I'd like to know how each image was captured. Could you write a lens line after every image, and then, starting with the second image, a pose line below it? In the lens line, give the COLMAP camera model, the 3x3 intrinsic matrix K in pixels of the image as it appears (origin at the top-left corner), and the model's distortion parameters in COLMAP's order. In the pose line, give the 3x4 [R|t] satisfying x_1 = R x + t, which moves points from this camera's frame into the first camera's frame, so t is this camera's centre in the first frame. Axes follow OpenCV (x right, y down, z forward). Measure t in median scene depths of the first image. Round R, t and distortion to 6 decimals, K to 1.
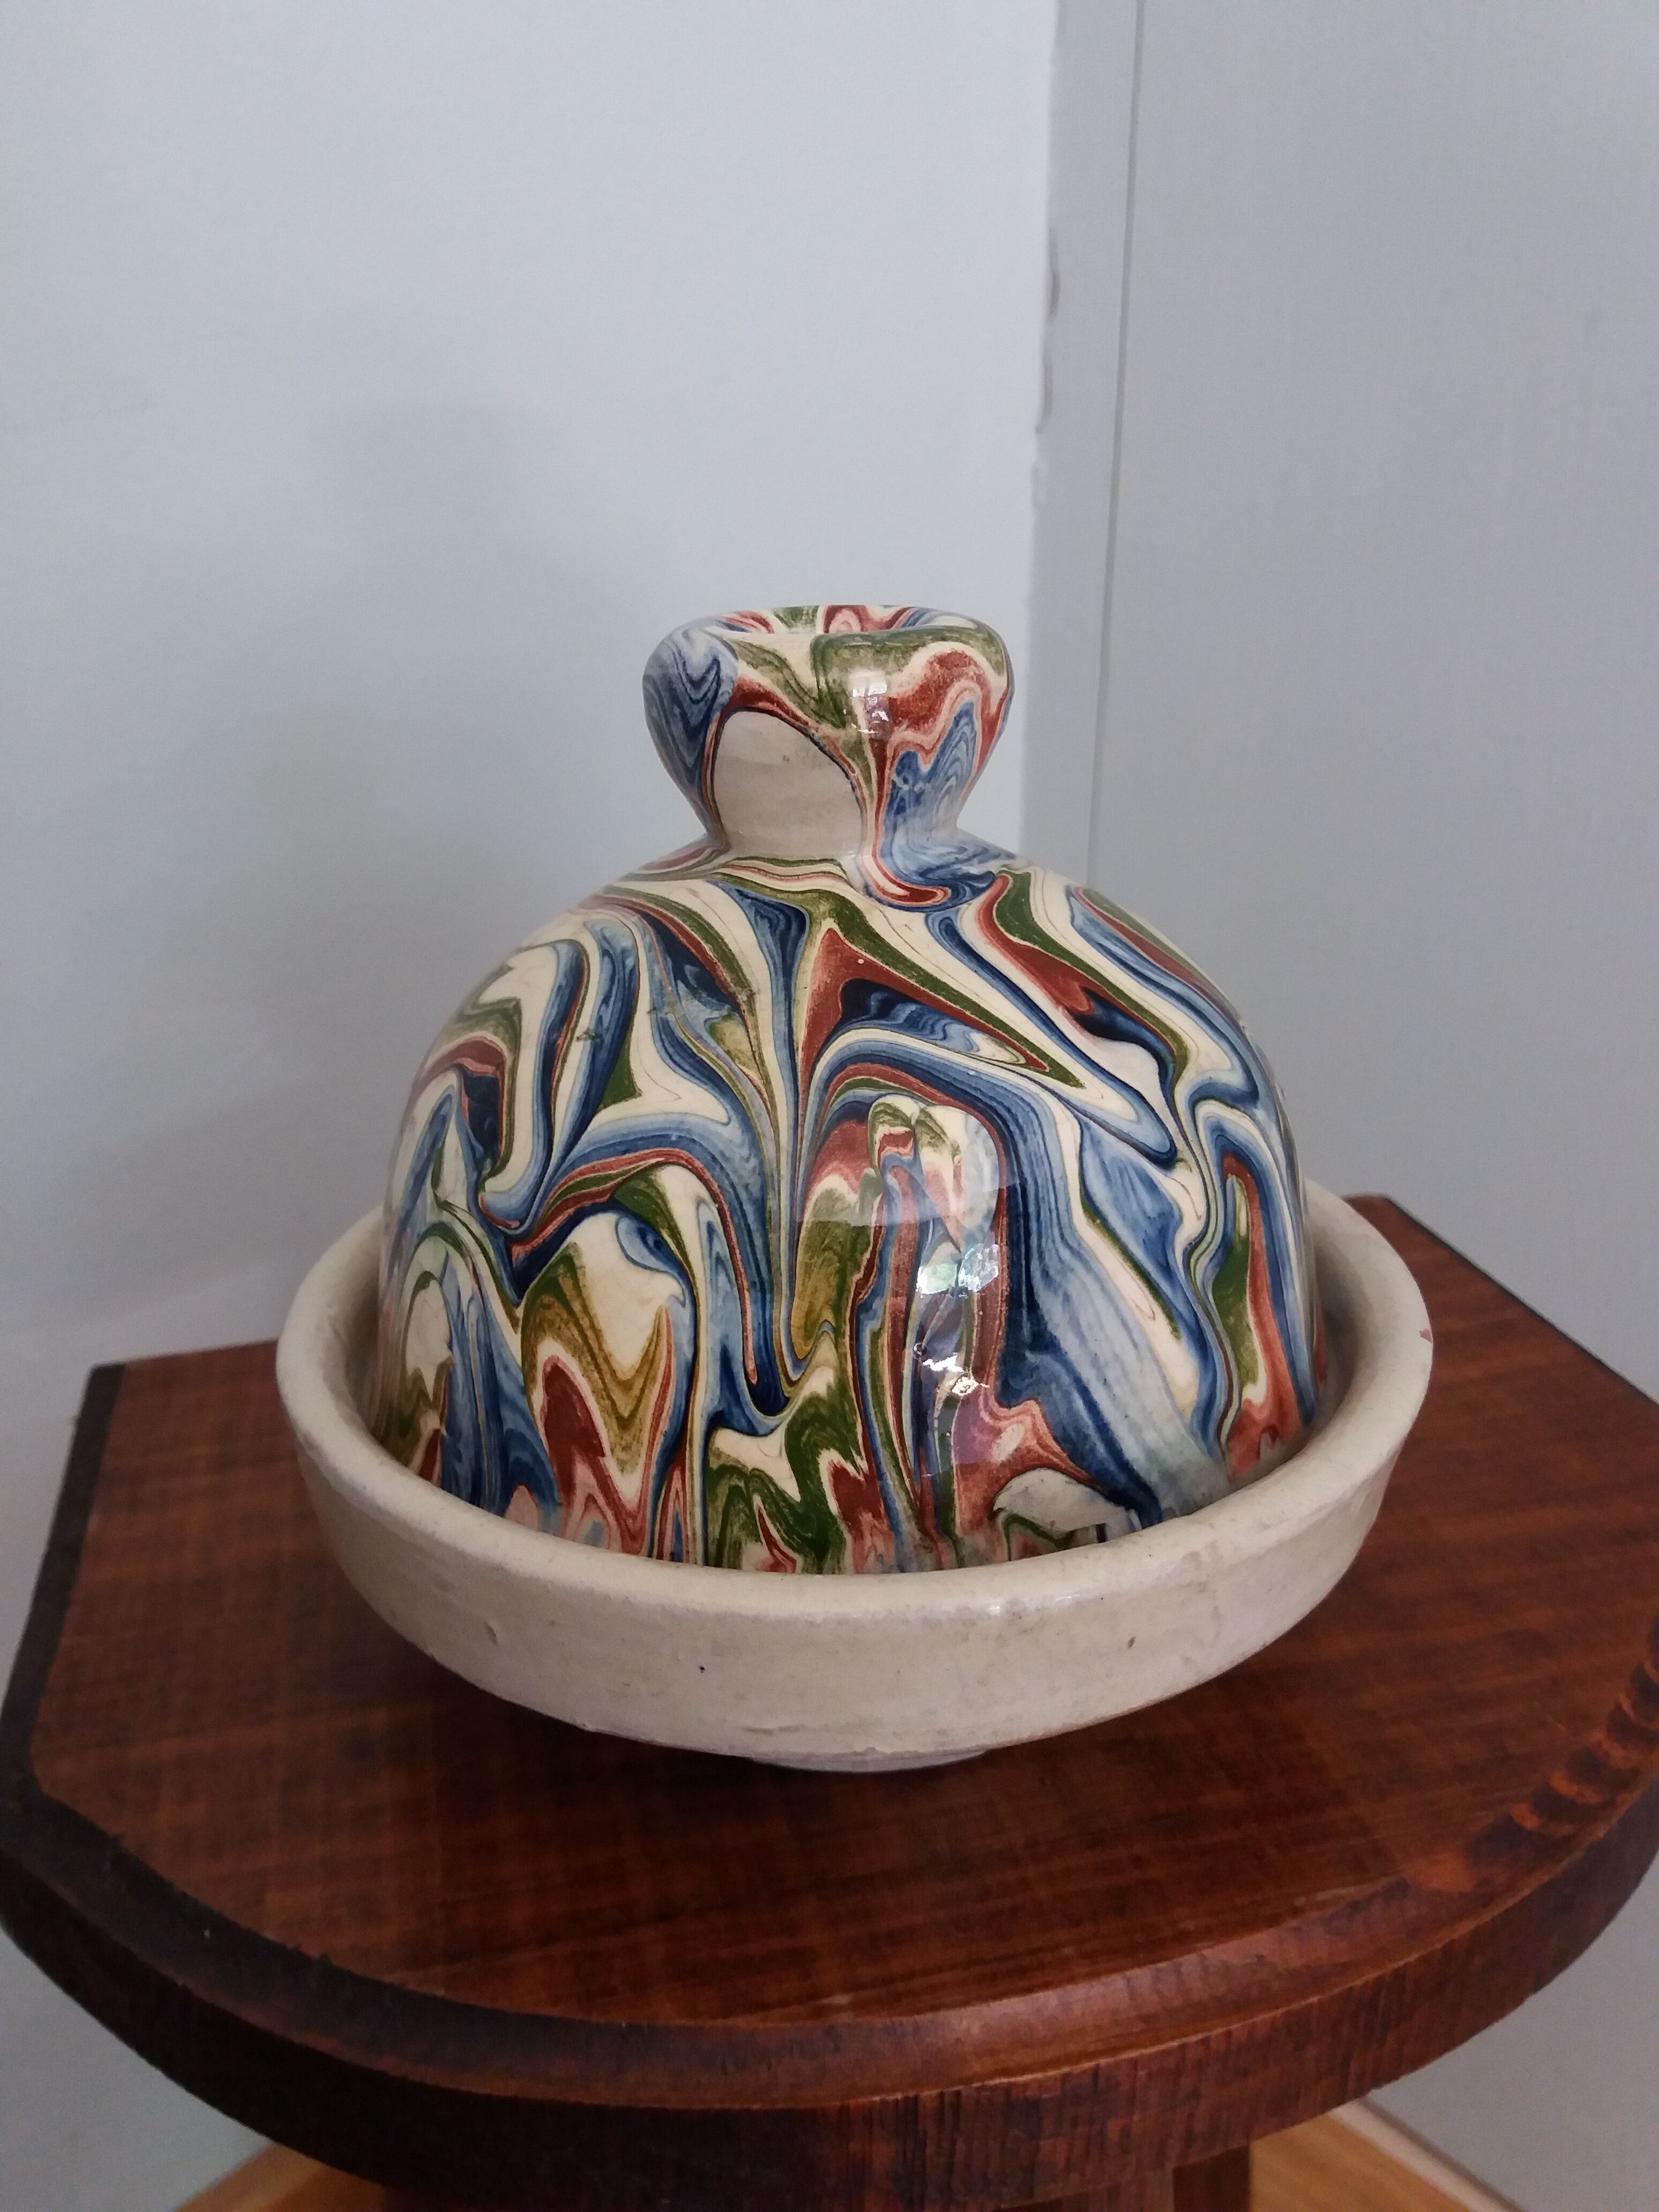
lens RADIAL K [[1859.0, 0, 829.5], [0, 1859.0, 1106.0], [0, 0, 1]] dist [0.231179, -0.862803]
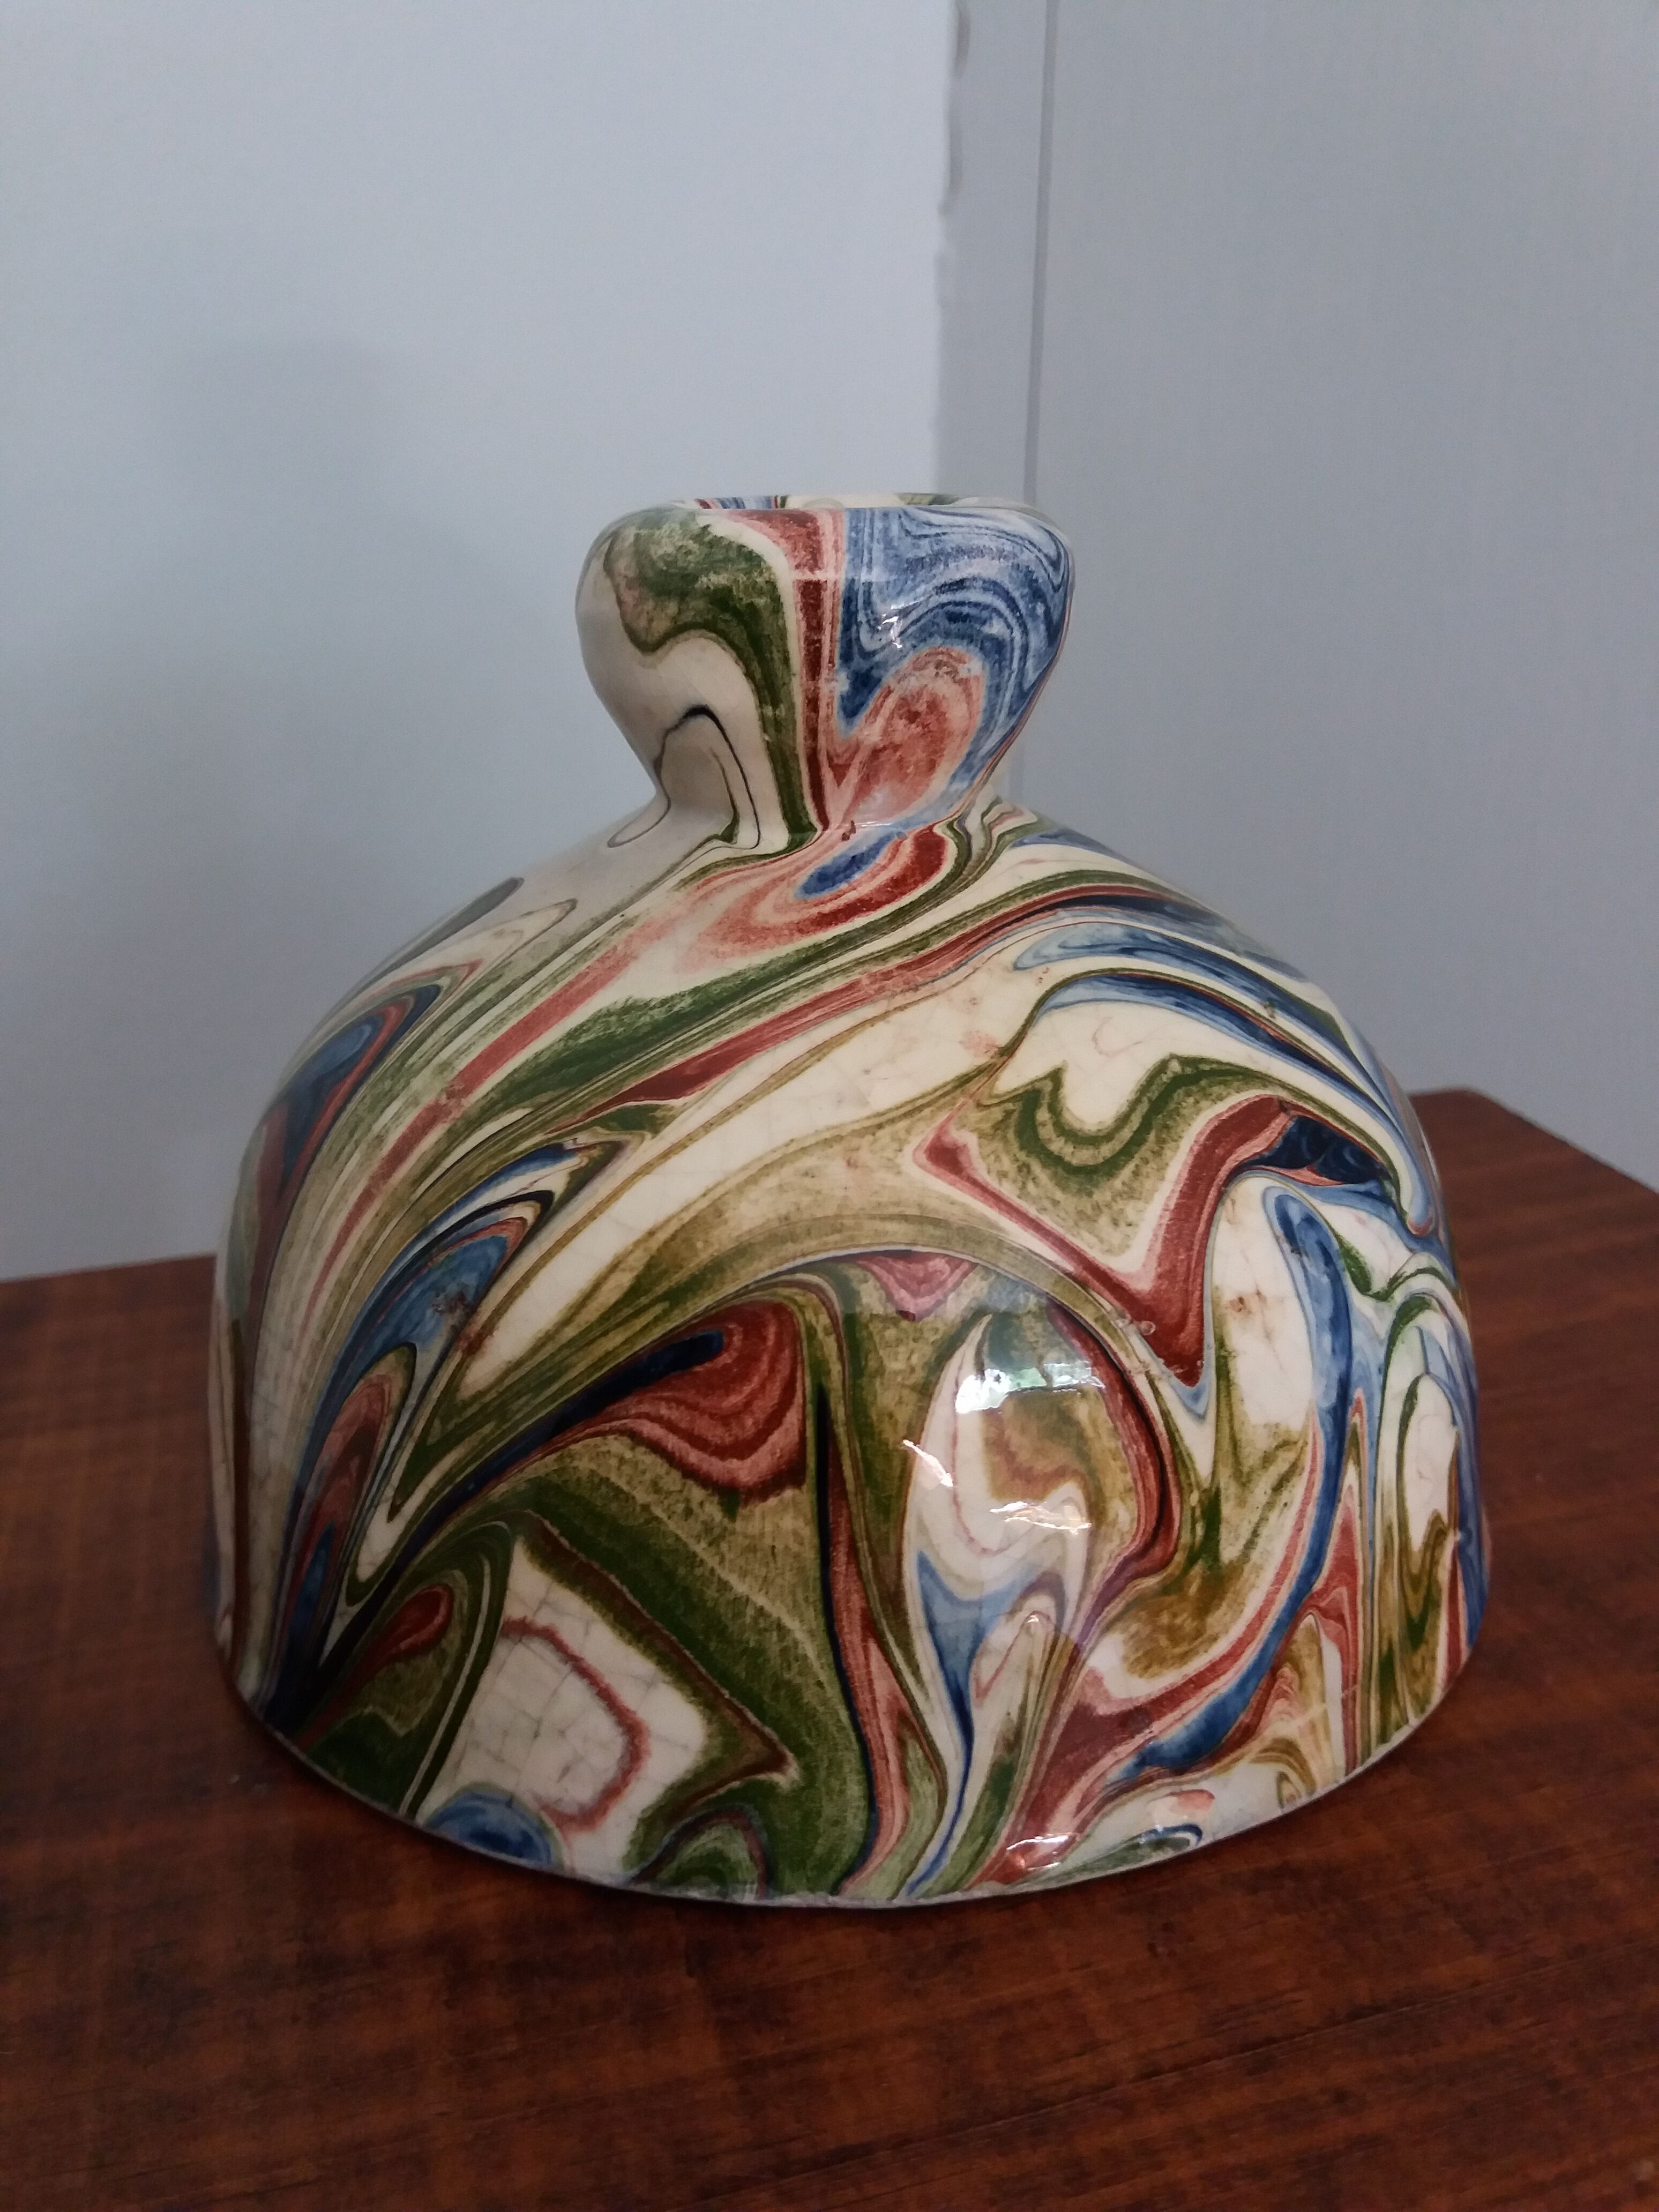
lens RADIAL K [[1859.0, 0, 829.5], [0, 1859.0, 1106.0], [0, 0, 1]] dist [0.231179, -0.862803]
pose [[-0.251551, -0.305456, 0.918378, -0.814186], [0.371074, 0.845939, 0.383003, -0.370025], [-0.893883, 0.437131, -0.099450, 1.274087]]
